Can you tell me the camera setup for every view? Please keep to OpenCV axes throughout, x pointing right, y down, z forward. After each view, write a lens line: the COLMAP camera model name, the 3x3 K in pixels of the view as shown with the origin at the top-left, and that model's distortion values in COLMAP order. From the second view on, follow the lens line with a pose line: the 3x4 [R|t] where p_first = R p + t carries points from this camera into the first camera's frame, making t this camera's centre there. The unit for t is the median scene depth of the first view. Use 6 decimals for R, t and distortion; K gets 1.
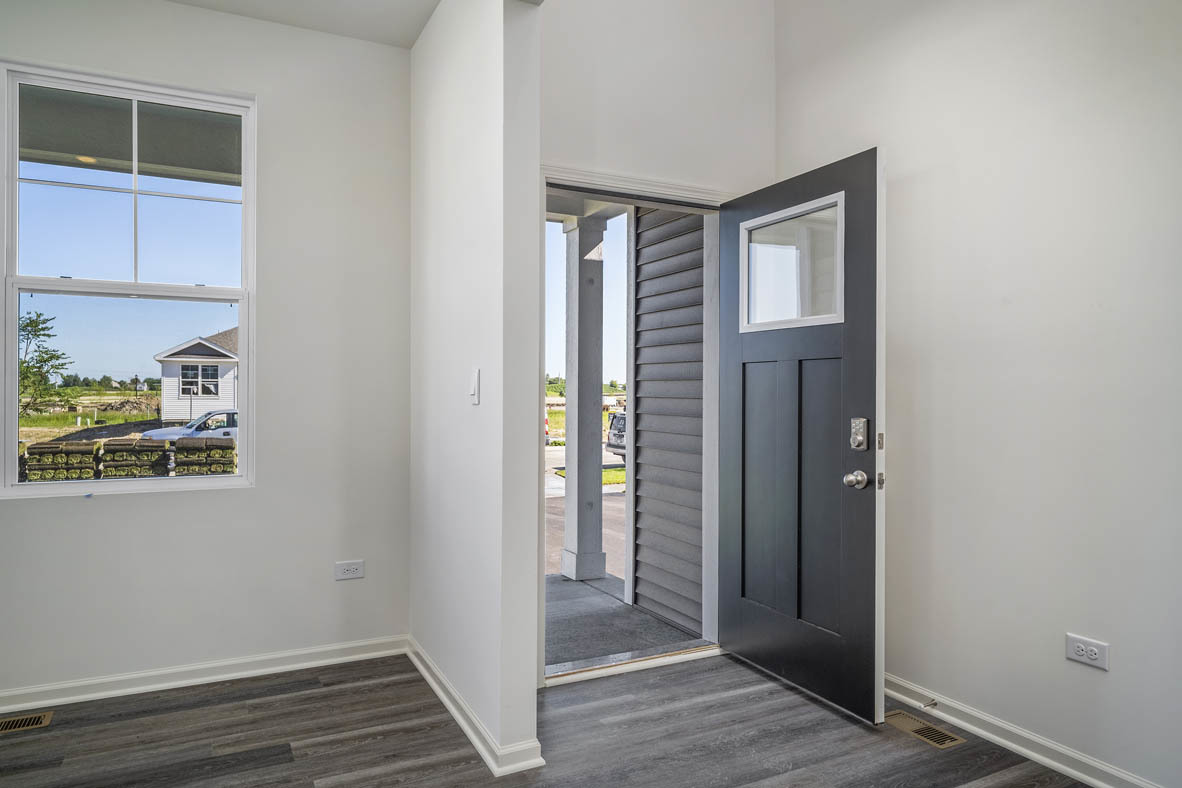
lens RADIAL K [[772.5, 0, 593.6], [0, 772.5, 396.6], [0, 0, 1]] dist [0.000852, -0.000699]
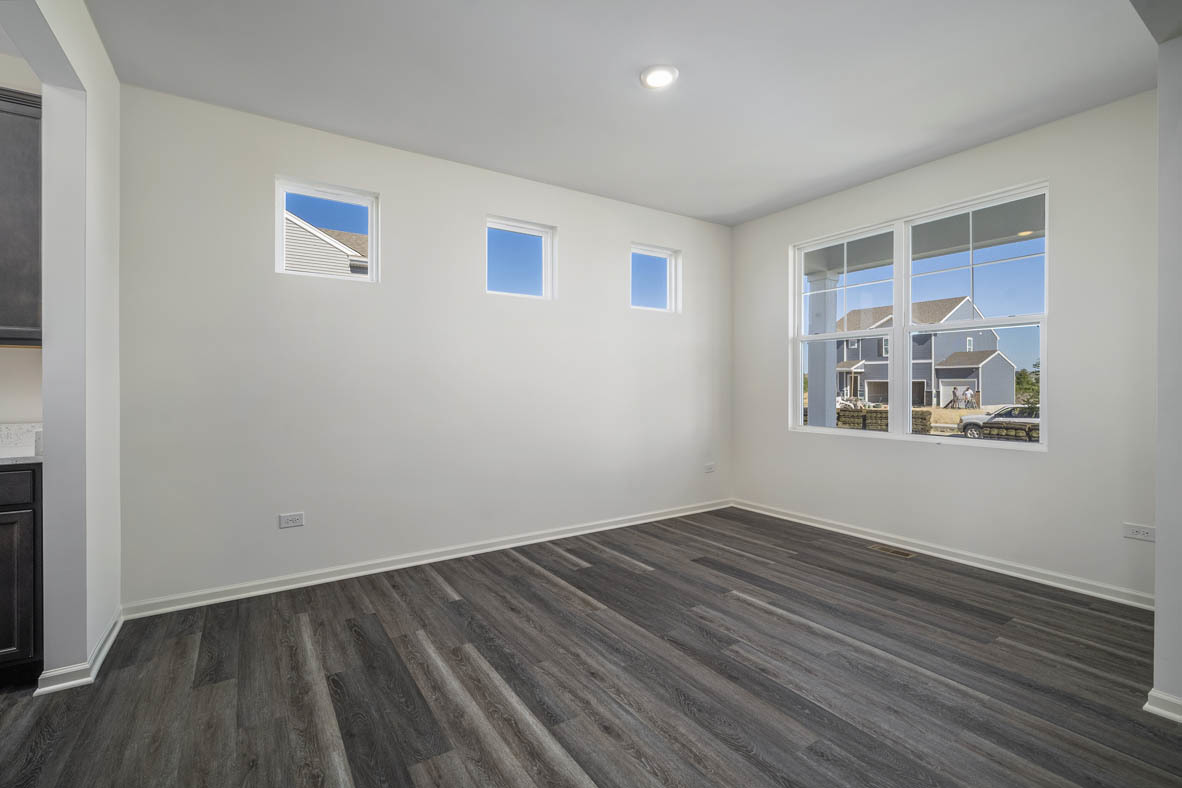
lens RADIAL K [[516.7, 0, 581.8], [0, 516.7, 398.0], [0, 0, 1]] dist [-0.001169, 0.000523]
pose [[0.101863, 0.021695, -0.994562, 0.461966], [-0.008304, 0.999746, 0.020957, 0.004325], [0.994764, 0.006124, 0.102017, 0.050219]]
